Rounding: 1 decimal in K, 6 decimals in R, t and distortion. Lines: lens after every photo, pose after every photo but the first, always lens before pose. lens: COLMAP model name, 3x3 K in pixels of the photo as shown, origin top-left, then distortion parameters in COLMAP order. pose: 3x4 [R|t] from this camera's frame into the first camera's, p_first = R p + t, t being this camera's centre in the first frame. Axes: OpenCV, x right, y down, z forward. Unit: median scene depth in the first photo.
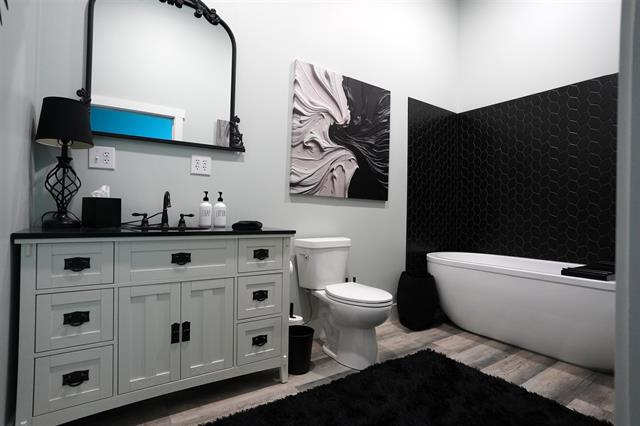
lens RADIAL K [[332.9, 0, 315.4], [0, 332.9, 212.1], [0, 0, 1]] dist [-0.049083, 0.012200]
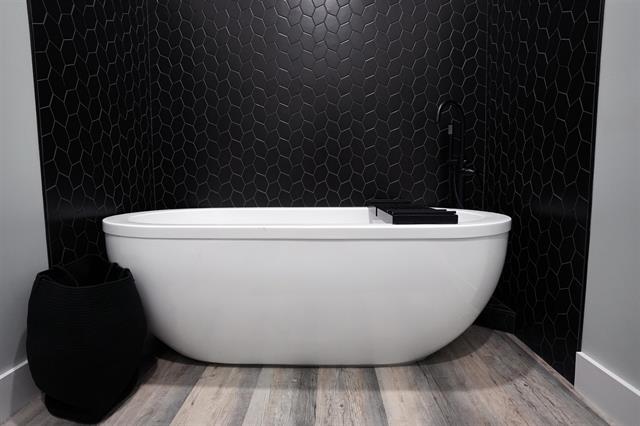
lens RADIAL K [[332.9, 0, 313.6], [0, 332.9, 211.5], [0, 0, 1]] dist [-0.049083, 0.012200]
pose [[0.586883, -0.102041, 0.803216, 0.179482], [0.008477, 0.992747, 0.119925, 0.077531], [-0.809627, -0.063574, 0.583491, 0.607554]]
